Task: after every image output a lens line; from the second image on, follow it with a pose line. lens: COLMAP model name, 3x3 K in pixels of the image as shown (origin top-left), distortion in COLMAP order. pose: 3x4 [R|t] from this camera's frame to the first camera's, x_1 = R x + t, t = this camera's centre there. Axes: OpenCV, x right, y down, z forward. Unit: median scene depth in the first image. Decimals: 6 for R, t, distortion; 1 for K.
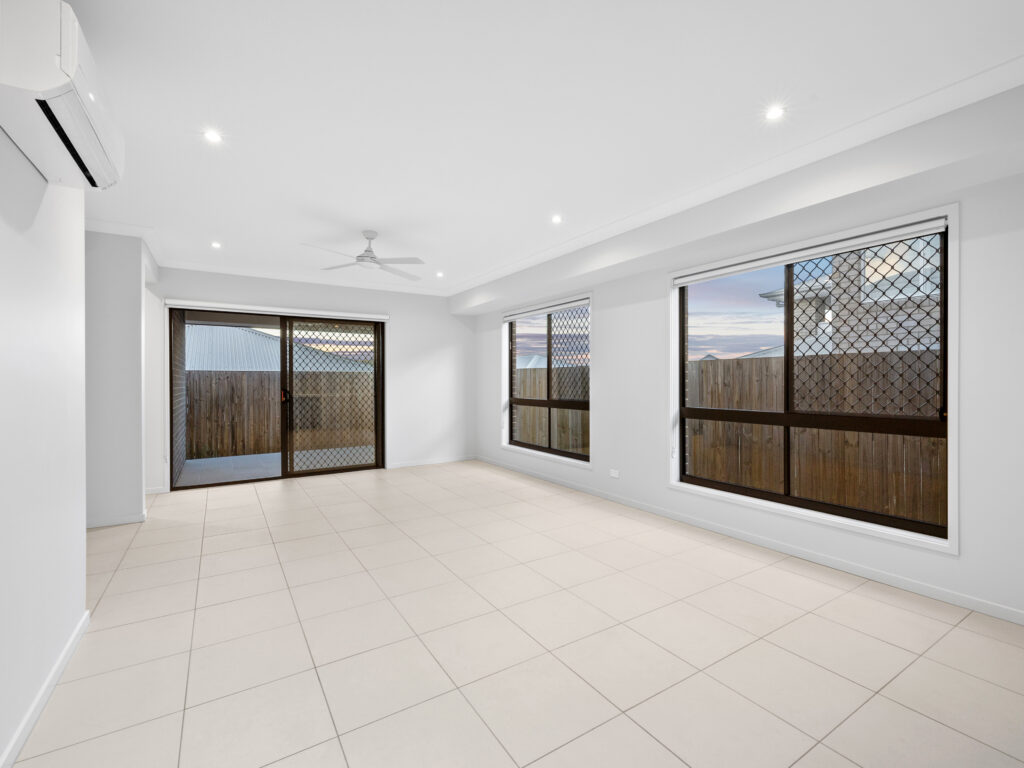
lens RADIAL K [[456.1, 0, 518.1], [0, 456.1, 383.9], [0, 0, 1]] dist [0.002013, -0.000081]
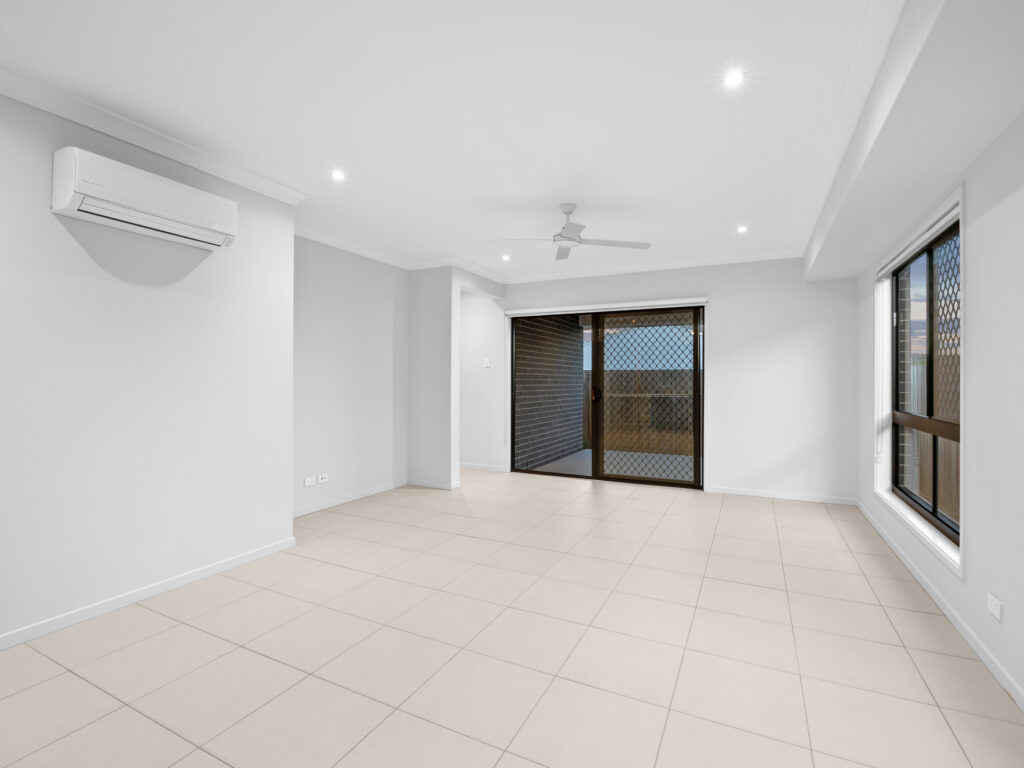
lens RADIAL K [[481.2, 0, 516.9], [0, 481.2, 376.8], [0, 0, 1]] dist [-0.011362, 0.000376]
pose [[0.514135, -0.000269, -0.857709, 0.353241], [-0.011791, 0.999903, -0.007381, -0.003001], [0.857628, 0.013908, 0.514082, 0.406296]]
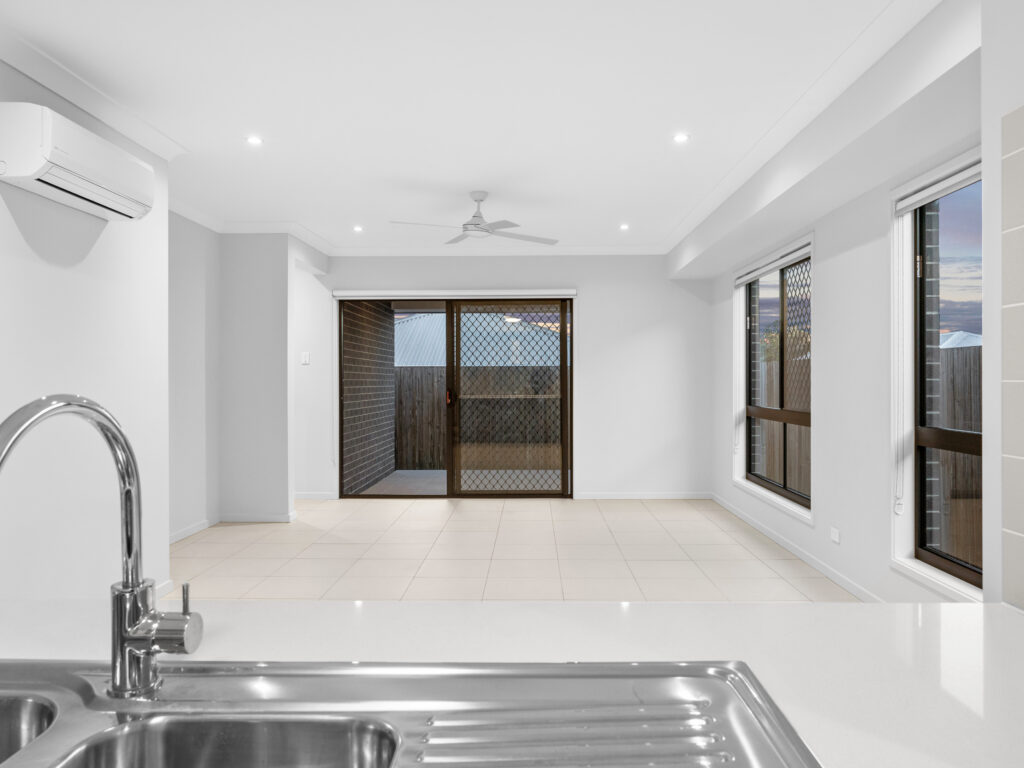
lens RADIAL K [[720.0, 0, 518.9], [0, 720.0, 384.2], [0, 0, 1]] dist [0.004955, 0.002730]
pose [[0.828414, 0.004437, -0.560099, 0.390210], [-0.004020, 0.999990, 0.001976, -0.000052], [0.560102, 0.000615, 0.828424, -0.002764]]
